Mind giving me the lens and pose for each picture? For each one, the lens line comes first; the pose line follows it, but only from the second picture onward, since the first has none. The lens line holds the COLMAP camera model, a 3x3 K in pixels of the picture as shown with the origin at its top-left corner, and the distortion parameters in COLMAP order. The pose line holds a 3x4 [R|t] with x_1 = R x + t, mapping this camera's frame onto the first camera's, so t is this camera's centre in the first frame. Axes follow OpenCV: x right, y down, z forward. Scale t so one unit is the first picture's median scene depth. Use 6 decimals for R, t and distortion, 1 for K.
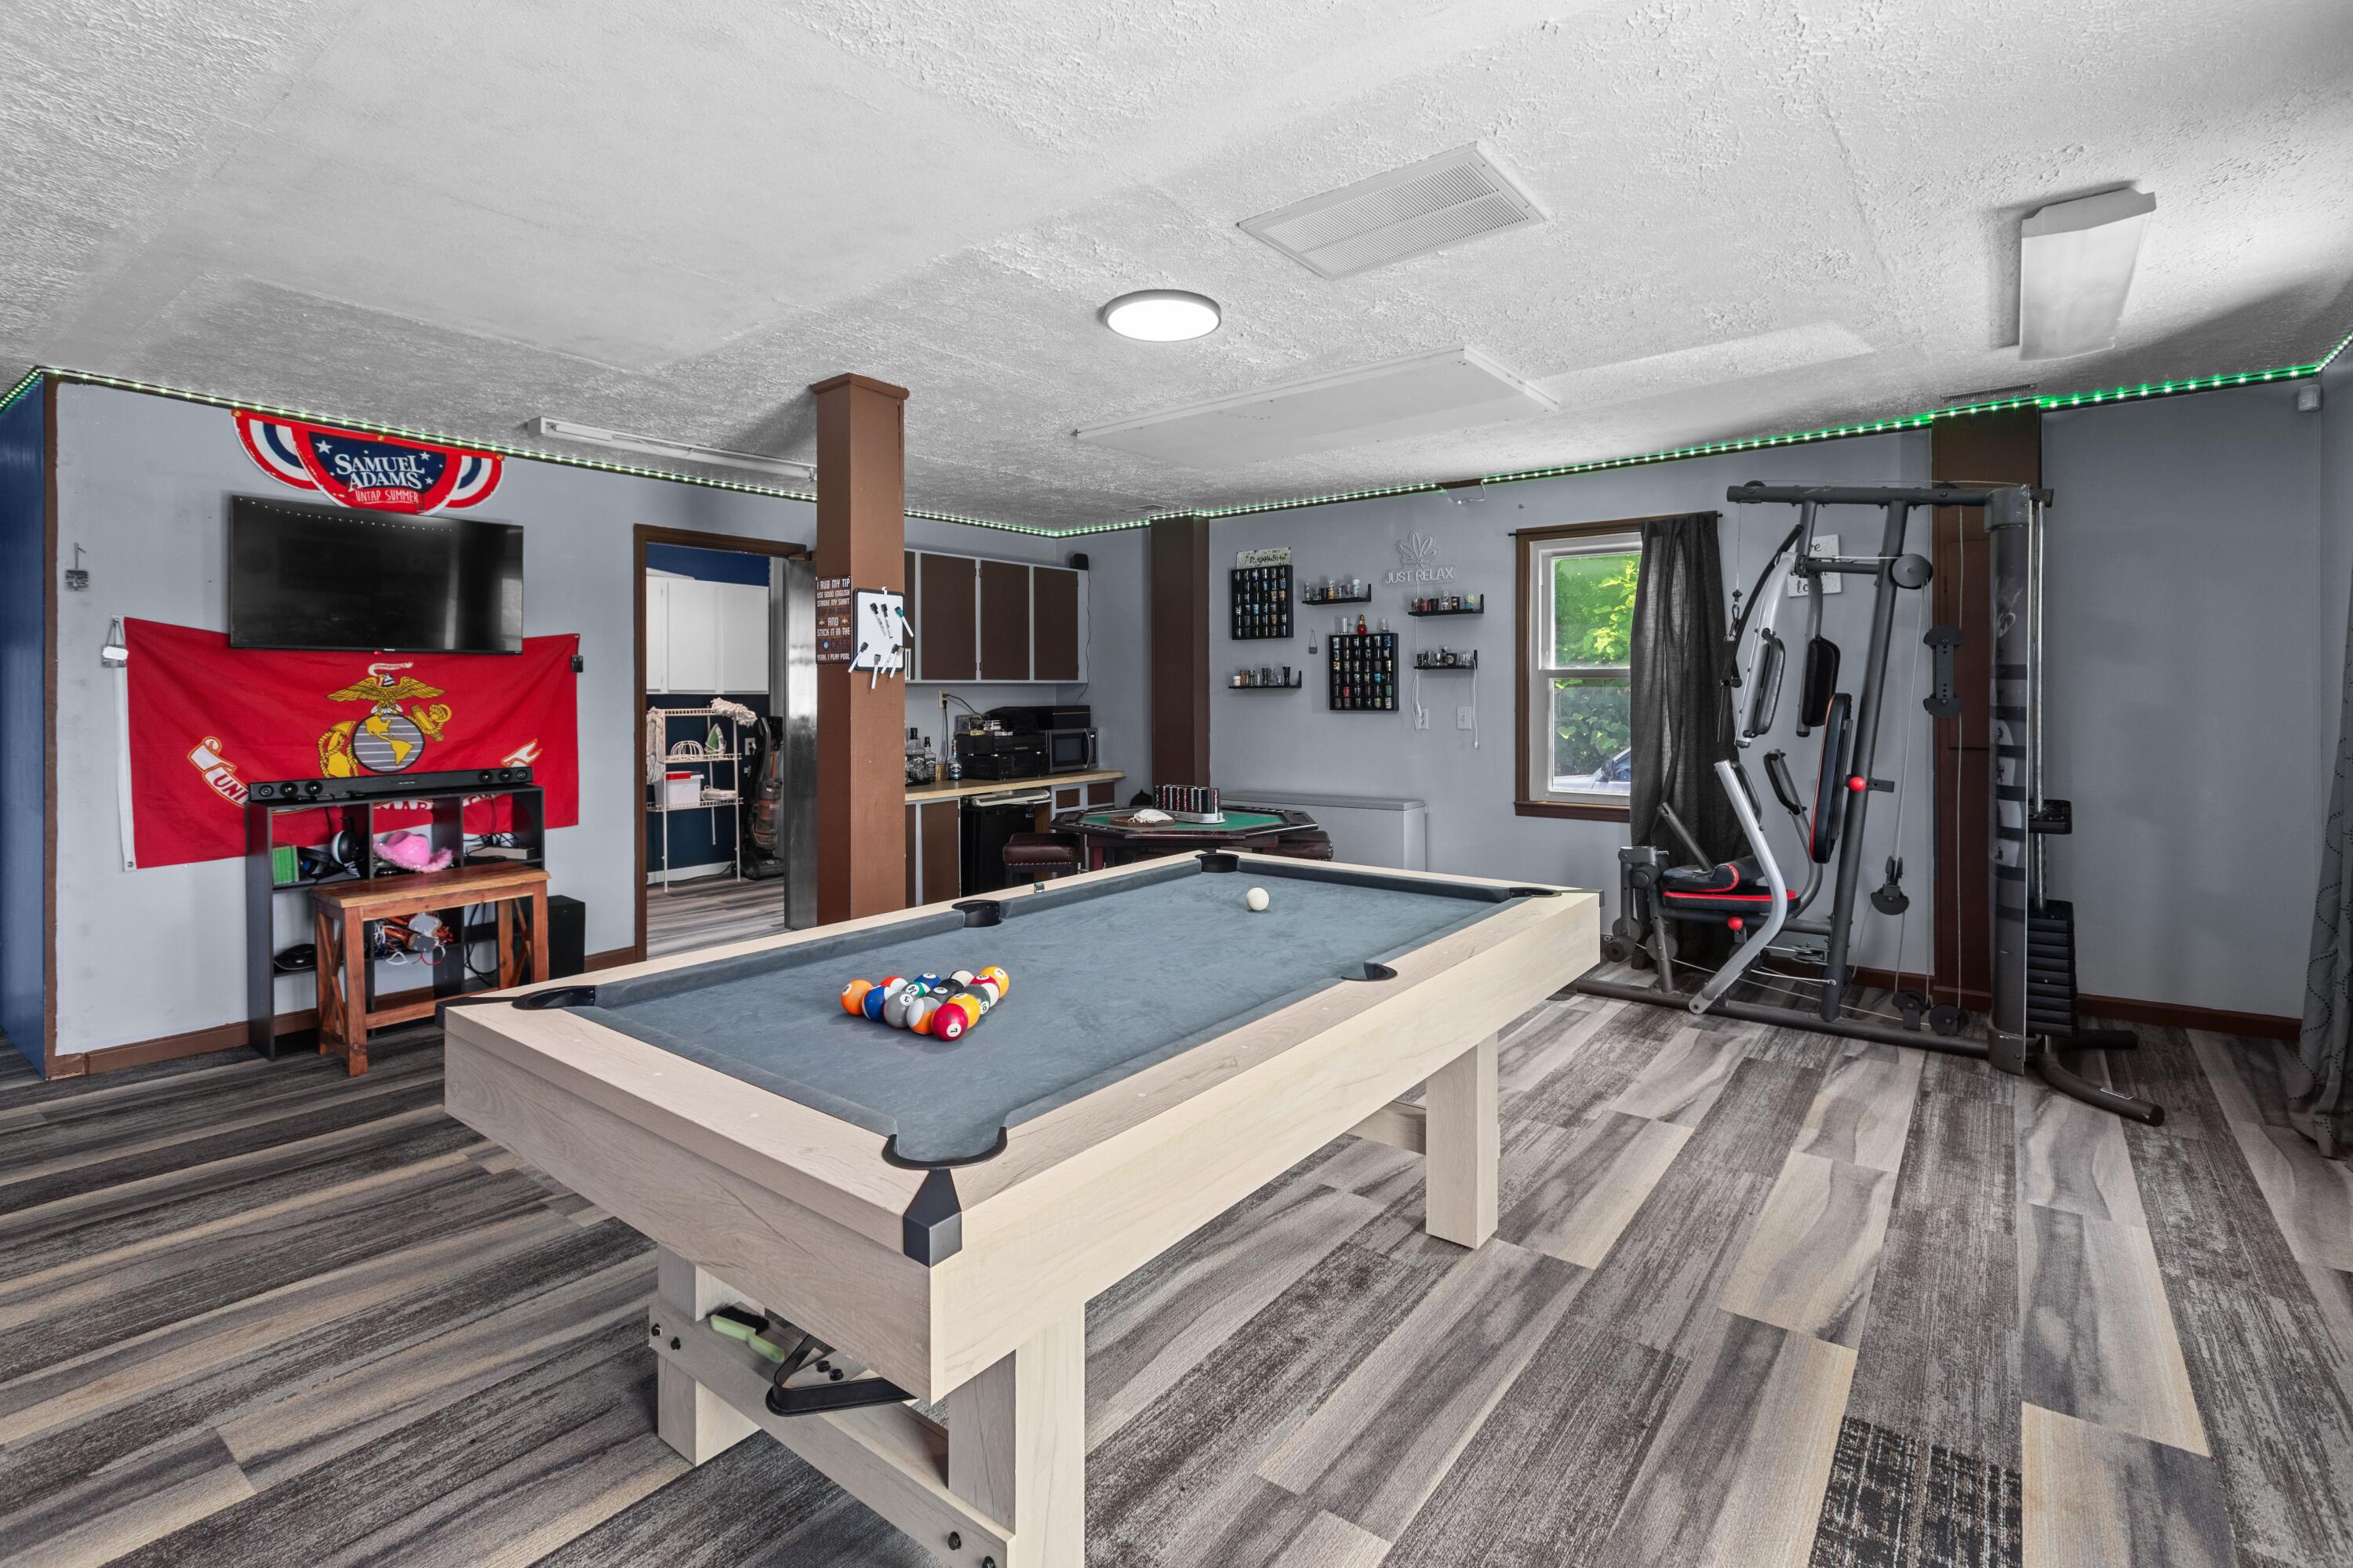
lens RADIAL K [[1068.6, 0, 1182.5], [0, 1068.6, 695.8], [0, 0, 1]] dist [0.001489, -0.000096]
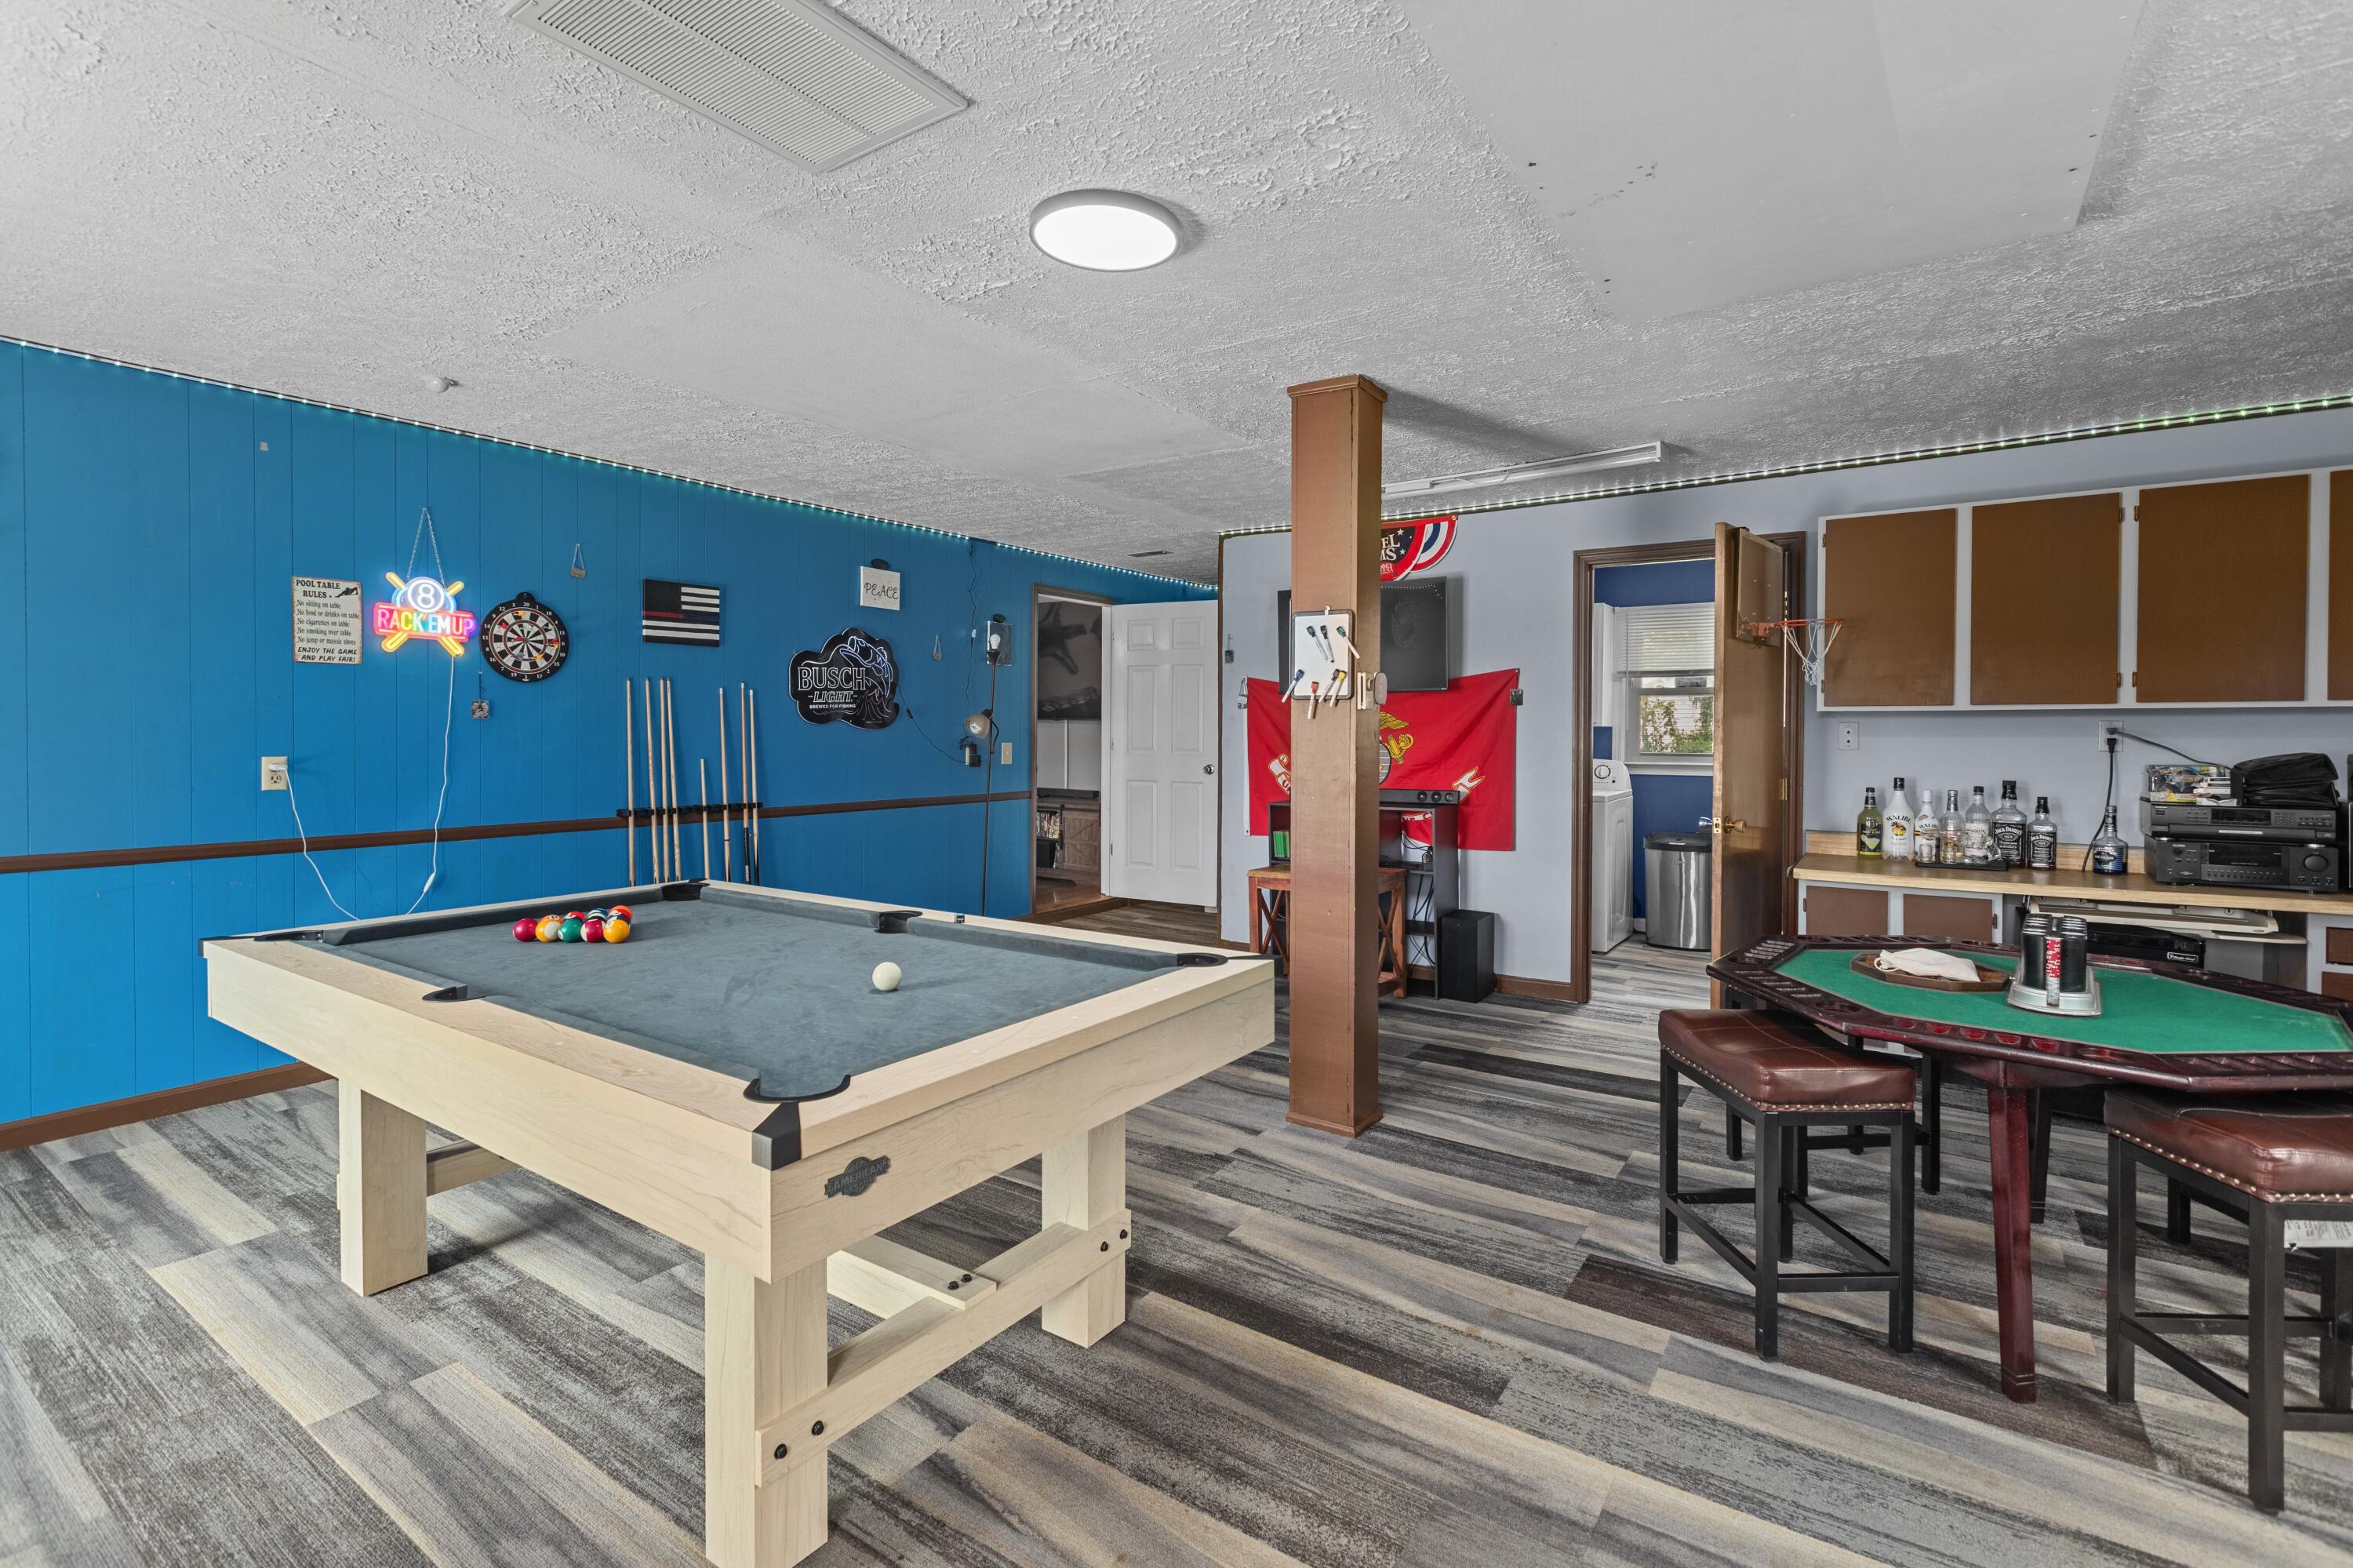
lens RADIAL K [[1068.6, 0, 1179.1], [0, 1068.6, 750.0], [0, 0, 1]] dist [0.001489, -0.000096]
pose [[0.060702, 0.023083, -0.997889, 0.607163], [-0.005186, 0.999726, 0.022810, -0.000595], [0.998142, 0.003791, 0.060805, 0.803258]]
